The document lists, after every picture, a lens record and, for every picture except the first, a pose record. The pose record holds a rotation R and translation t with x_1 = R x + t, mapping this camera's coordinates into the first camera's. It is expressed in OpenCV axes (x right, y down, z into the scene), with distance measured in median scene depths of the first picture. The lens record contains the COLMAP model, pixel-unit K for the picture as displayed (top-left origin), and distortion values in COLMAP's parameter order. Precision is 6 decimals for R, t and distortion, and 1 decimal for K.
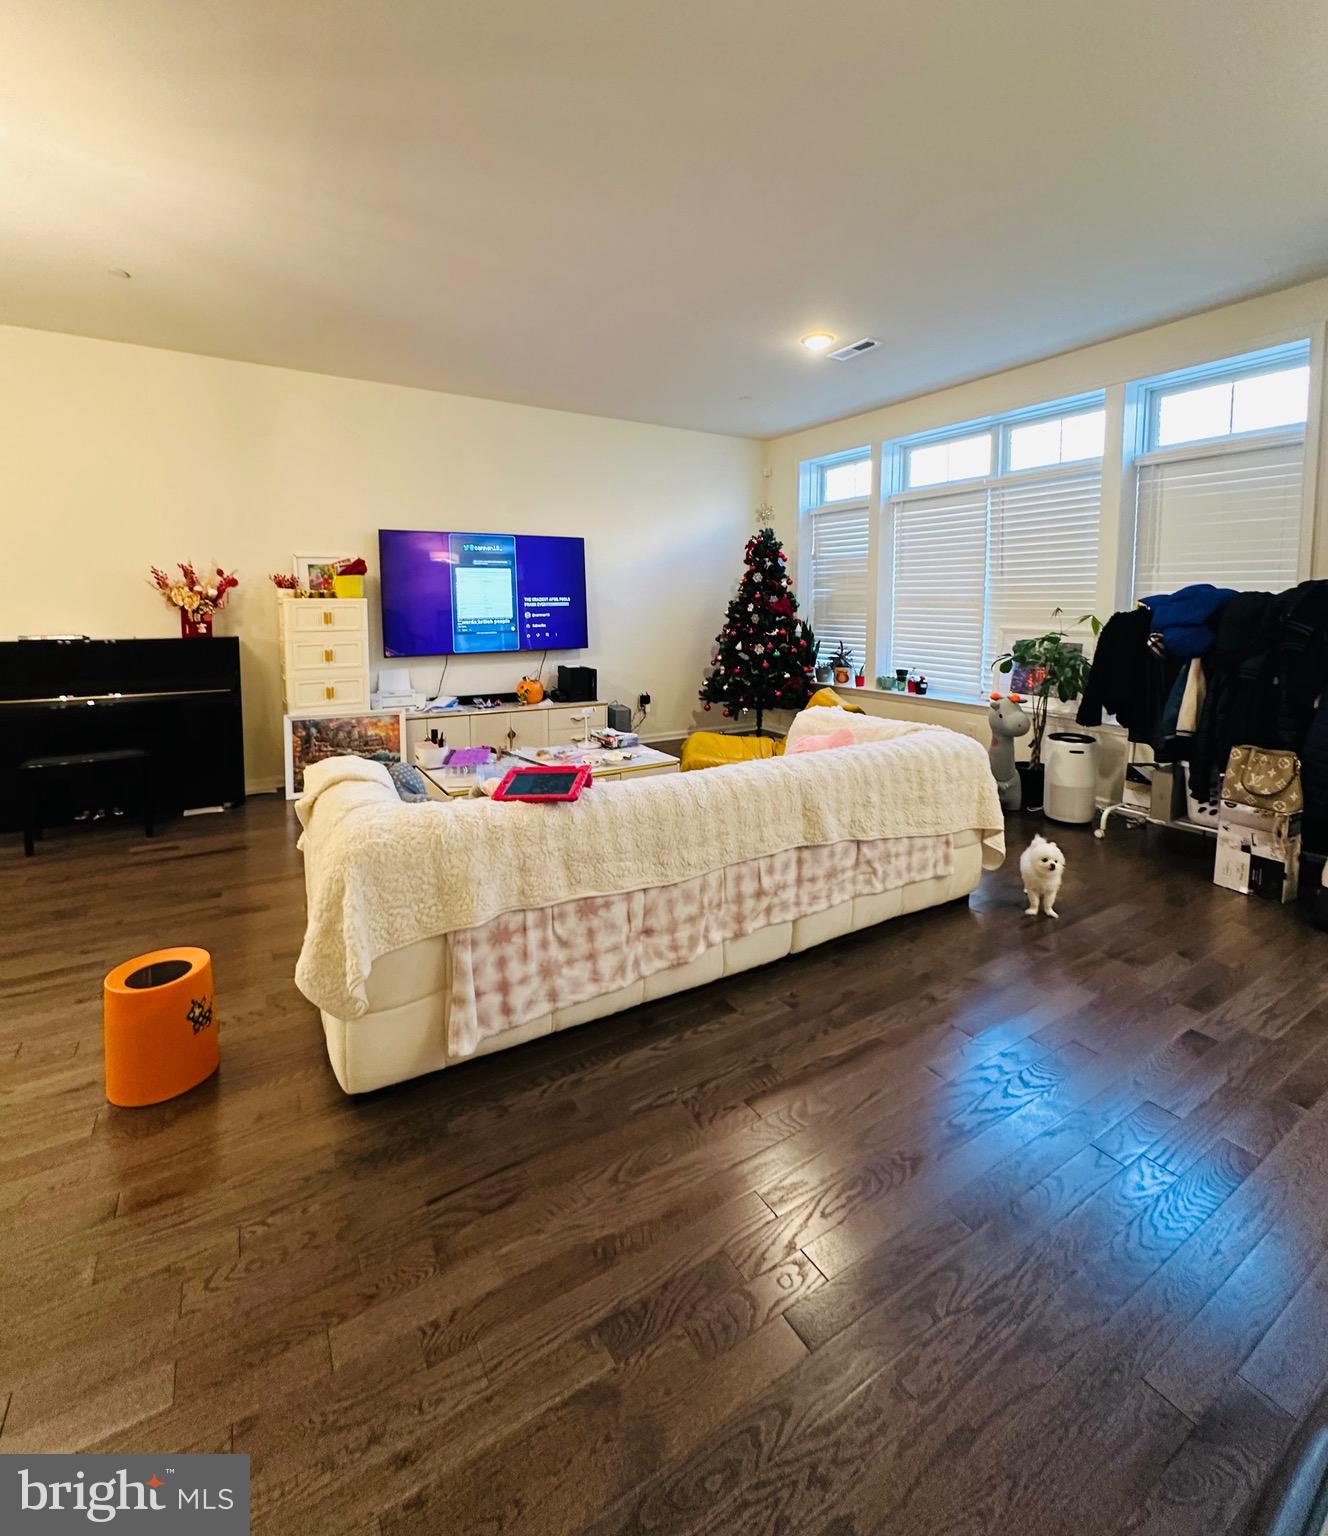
lens RADIAL K [[705.7, 0, 661.8], [0, 705.7, 646.6], [0, 0, 1]] dist [-0.002602, 0.000118]
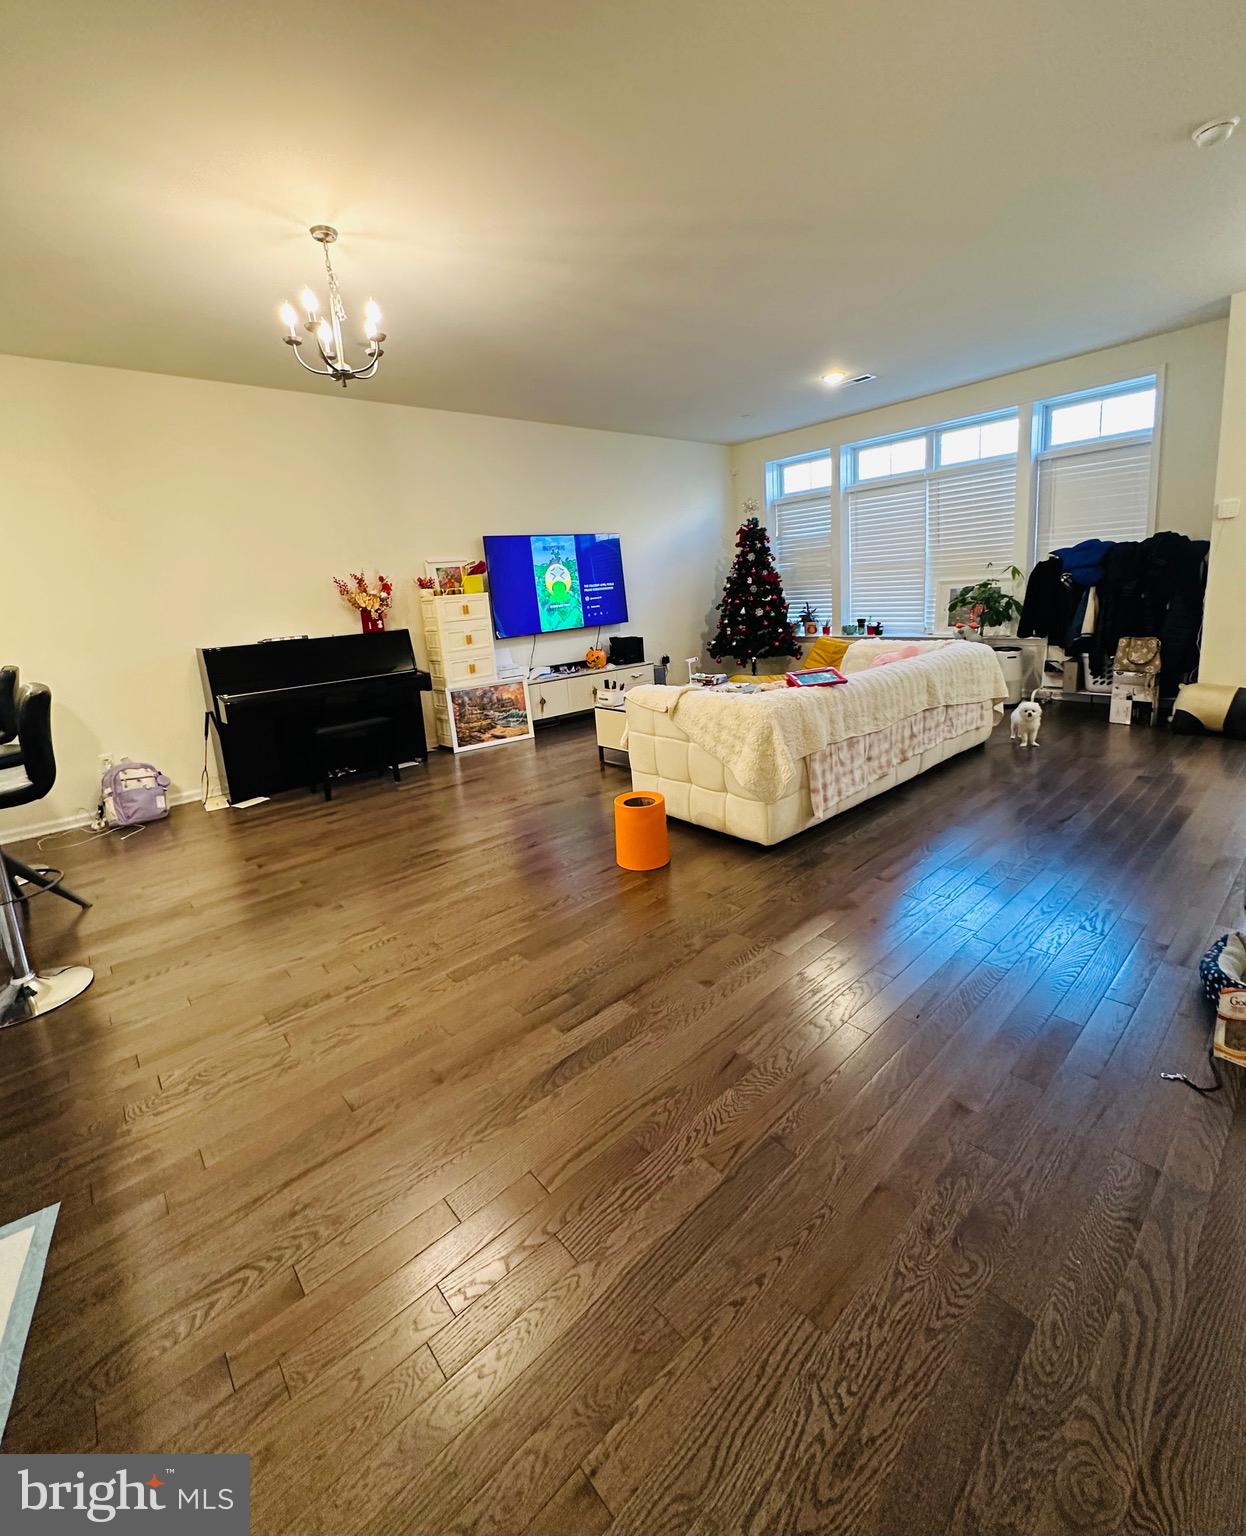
lens RADIAL K [[670.0, 0, 613.4], [0, 670.0, 704.5], [0, 0, 1]] dist [-0.000699, 0.000494]
pose [[0.982555, -0.099612, 0.157044, -0.440792], [0.082726, 0.990412, 0.110637, 0.017982], [-0.166559, -0.095715, 0.981375, -0.251583]]
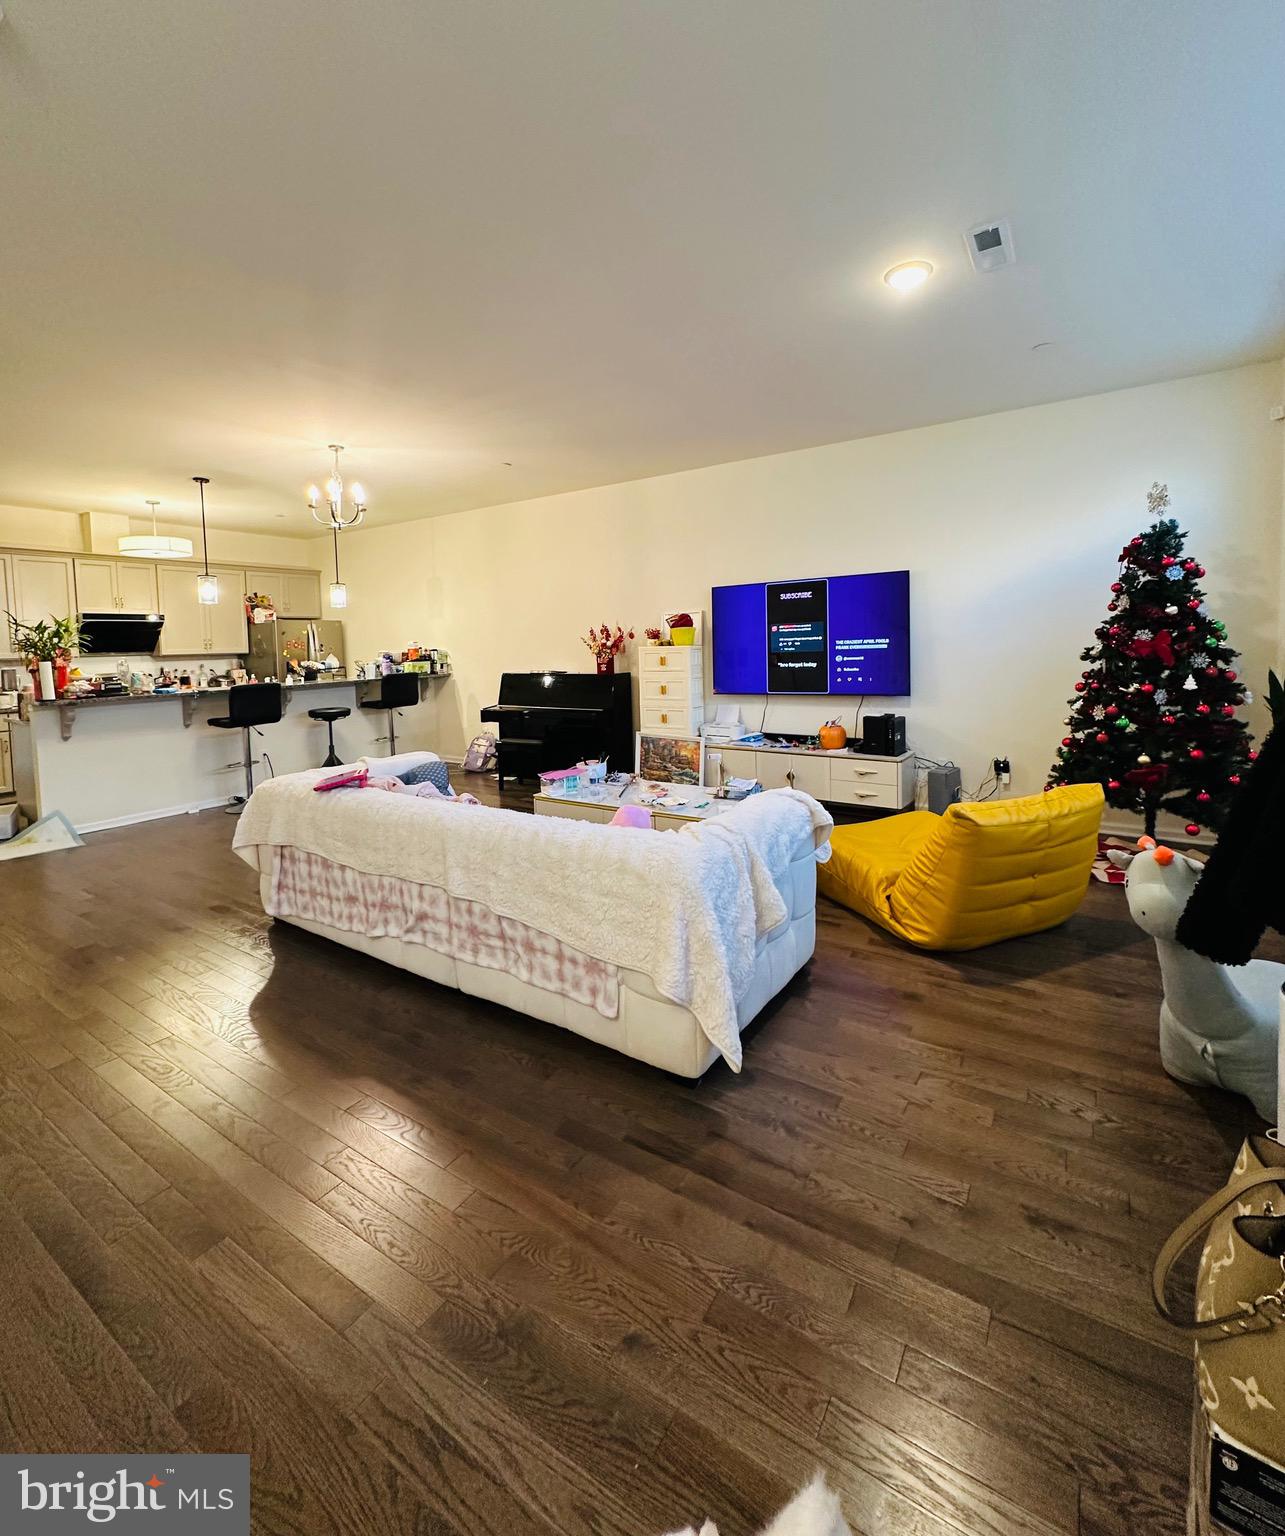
lens RADIAL K [[679.6, 0, 638.8], [0, 679.6, 680.4], [0, 0, 1]] dist [-0.003523, 0.000944]
pose [[0.421431, 0.037296, -0.906093, 0.682558], [-0.030760, 0.999167, 0.026820, -0.039181], [0.906339, 0.016568, 0.422227, 0.451677]]
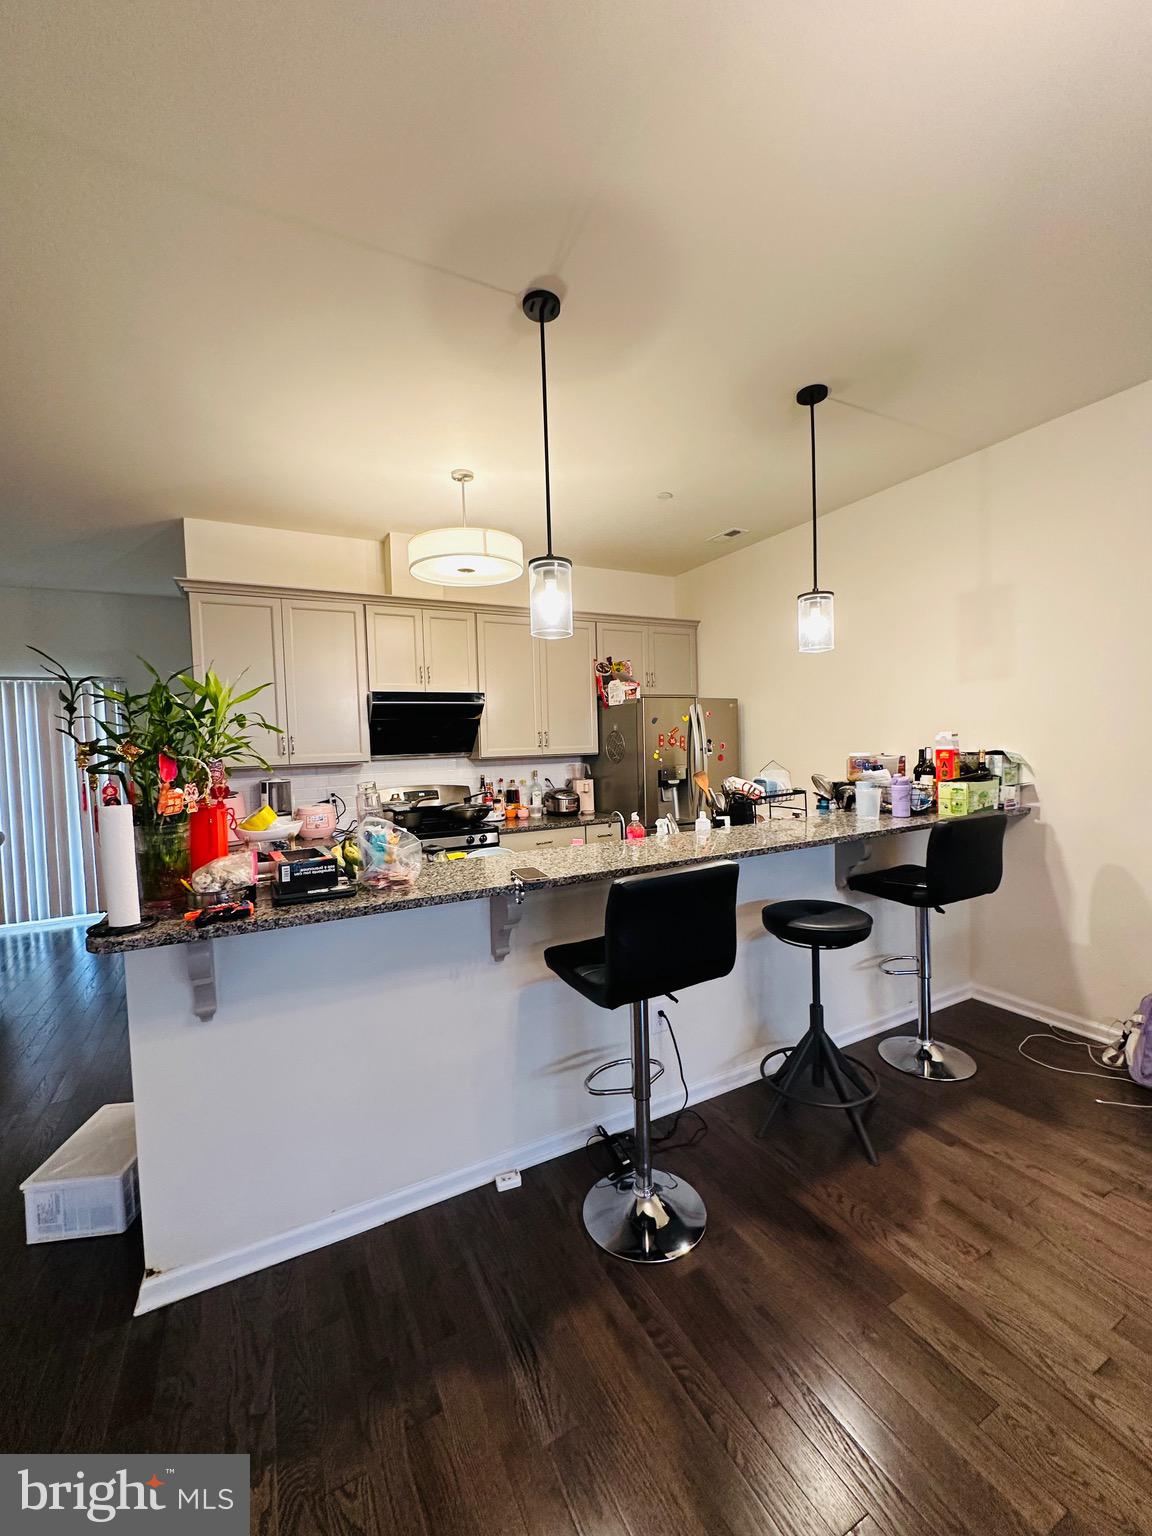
lens RADIAL K [[607.3, 0, 575.5], [0, 607.3, 768.9], [0, 0, 1]] dist [-0.001392, -0.000166]
pose [[-0.070633, 0.043172, -0.996568, -0.424971], [-0.032505, 0.998433, 0.045557, -0.051200], [0.996973, 0.035611, -0.069119, 0.299528]]
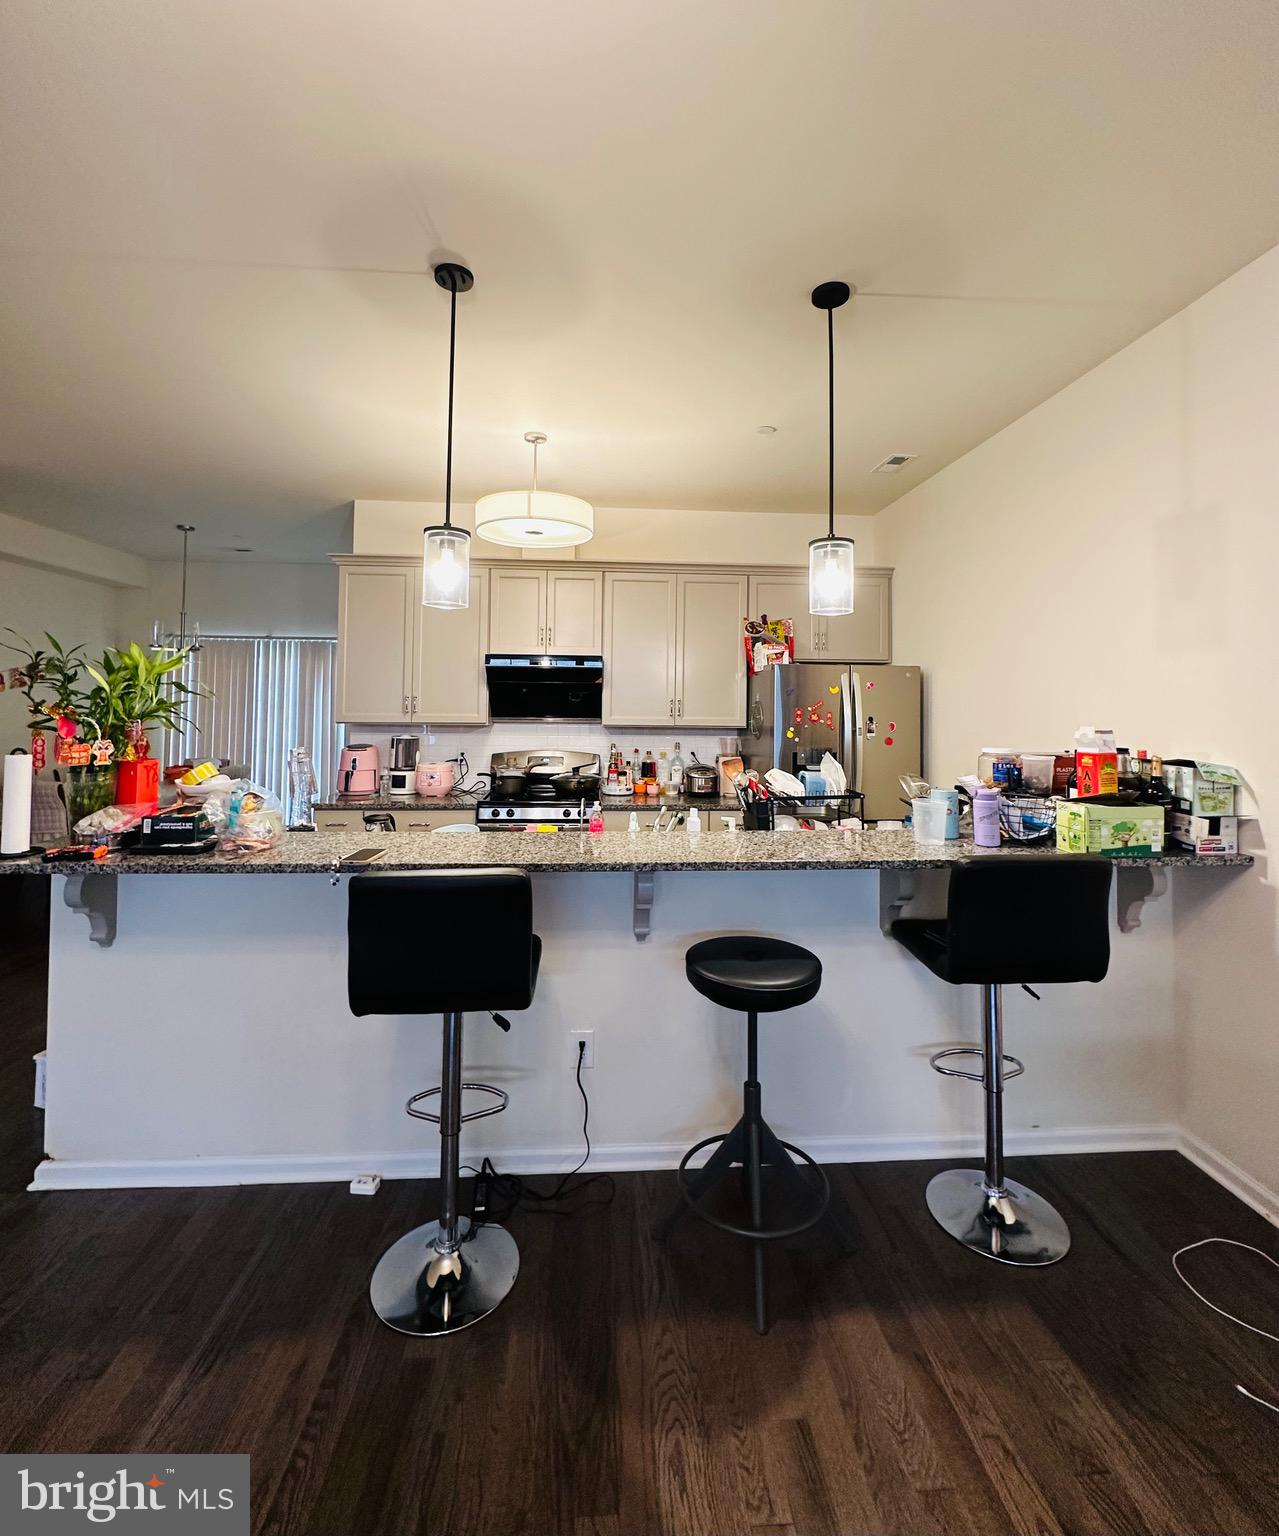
lens RADIAL K [[676.2, 0, 643.6], [0, 676.2, 683.9], [0, 0, 1]] dist [-0.002282, 0.000011]
pose [[-0.467128, -0.034271, -0.883526, -0.521424], [-0.068442, 0.997652, -0.002511, -0.082009], [0.881537, 0.059298, -0.468376, 0.595961]]
